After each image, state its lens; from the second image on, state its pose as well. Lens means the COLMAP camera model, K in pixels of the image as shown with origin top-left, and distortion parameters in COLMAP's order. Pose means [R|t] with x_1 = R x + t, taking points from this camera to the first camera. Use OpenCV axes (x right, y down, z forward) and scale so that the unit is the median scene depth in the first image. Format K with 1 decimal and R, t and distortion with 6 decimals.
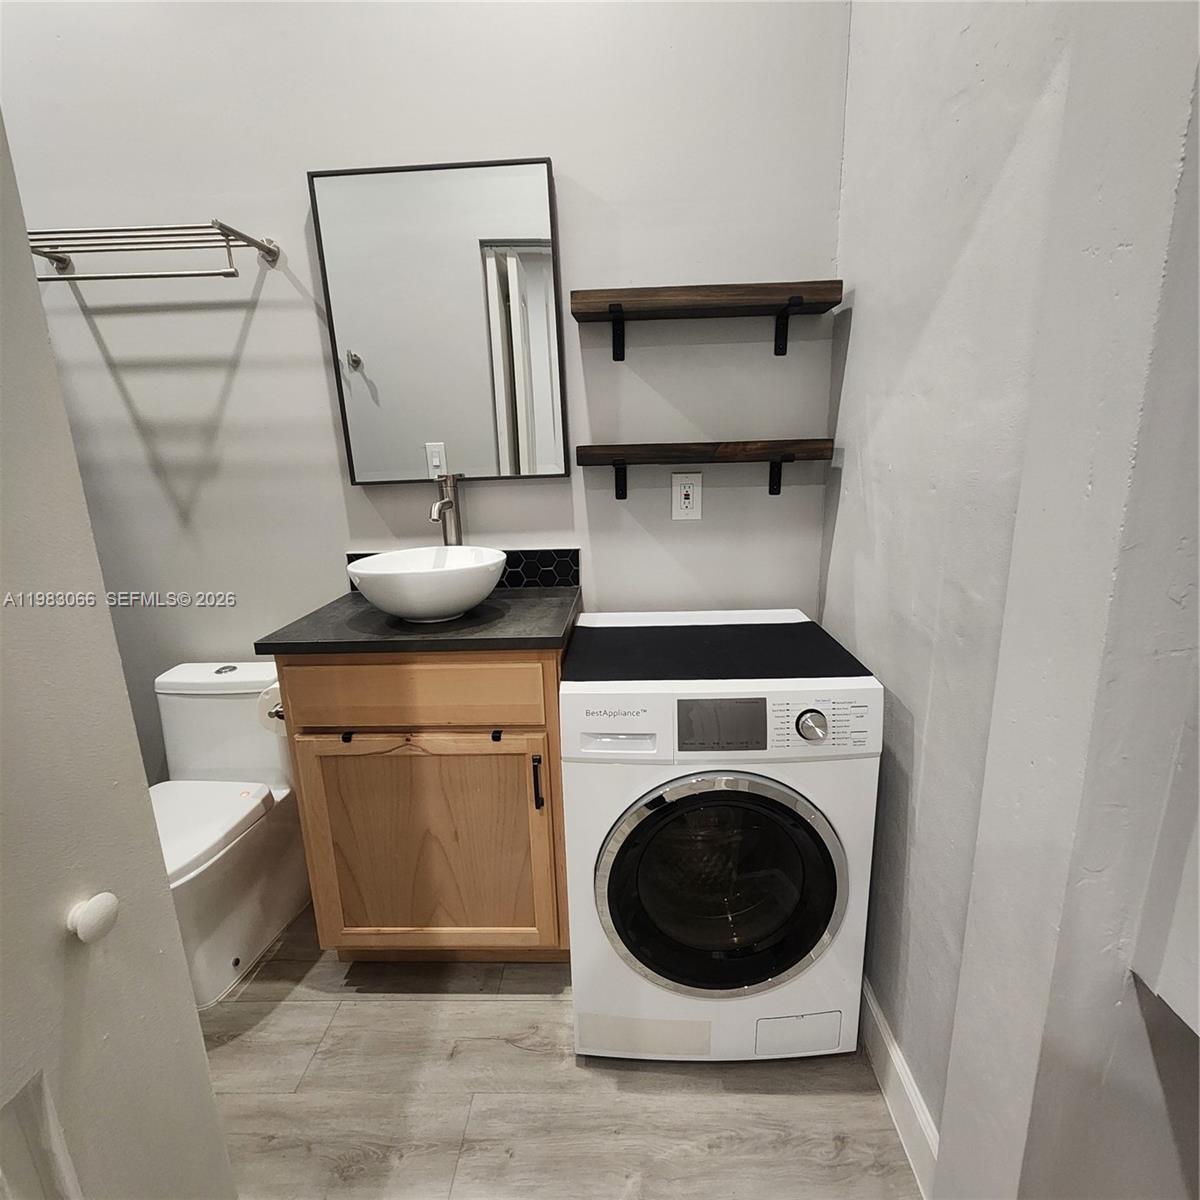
lens RADIAL K [[649.6, 0, 612.6], [0, 649.6, 603.5], [0, 0, 1]] dist [0.005853, -0.002772]
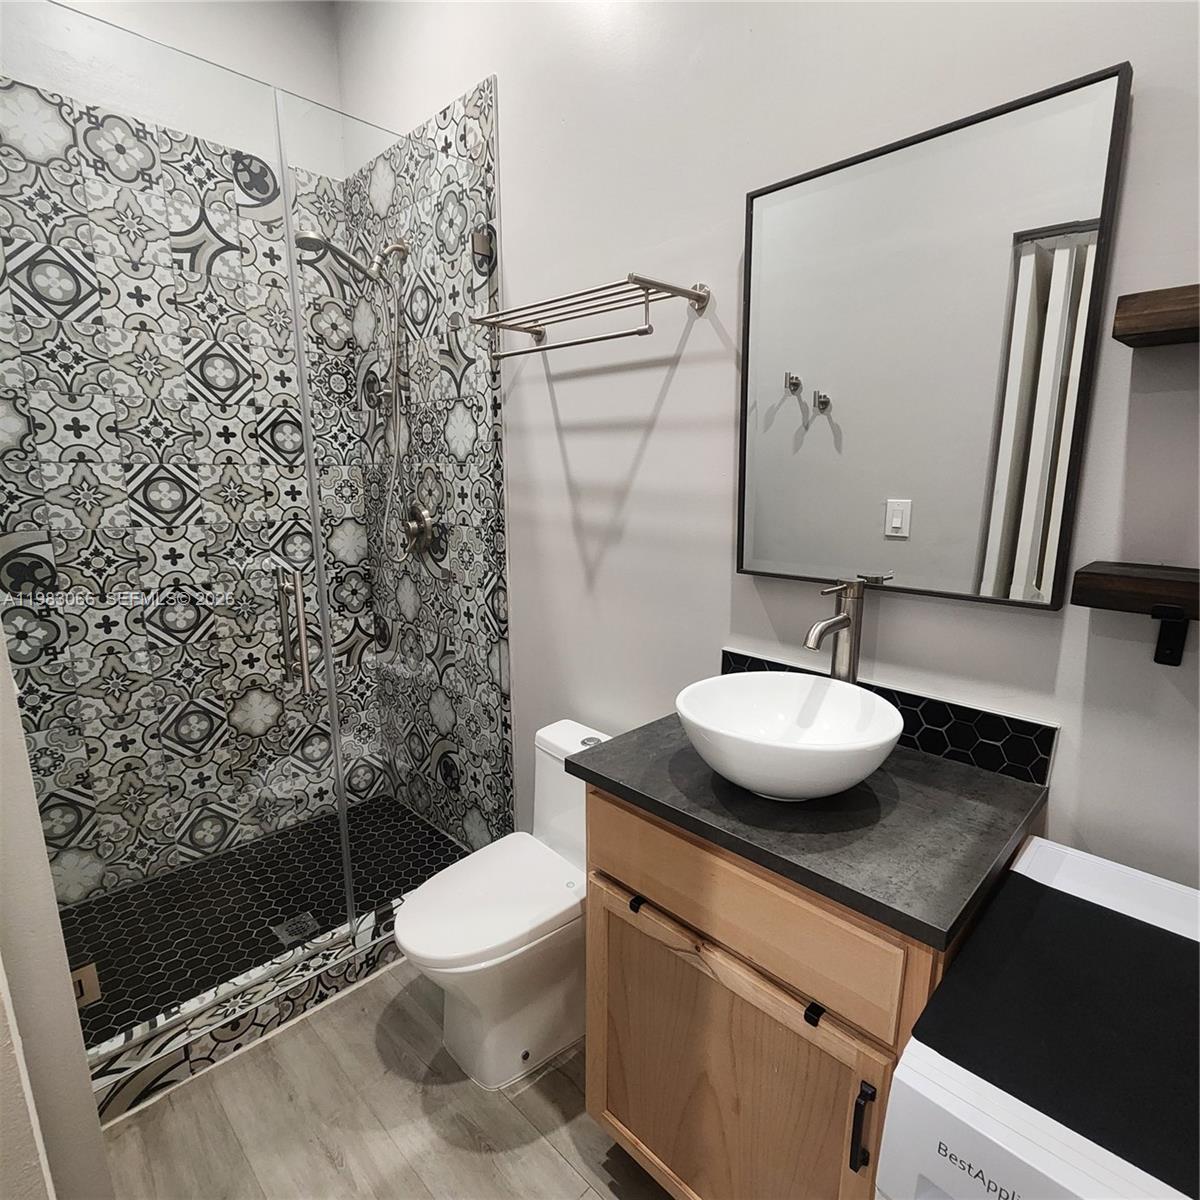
lens RADIAL K [[649.6, 0, 612.6], [0, 649.6, 603.5], [0, 0, 1]] dist [0.005853, -0.002772]
pose [[0.734148, 0.172411, -0.656735, 0.023485], [-0.187898, 0.981039, 0.047502, -0.161407], [0.652473, 0.088526, 0.752624, 0.309136]]
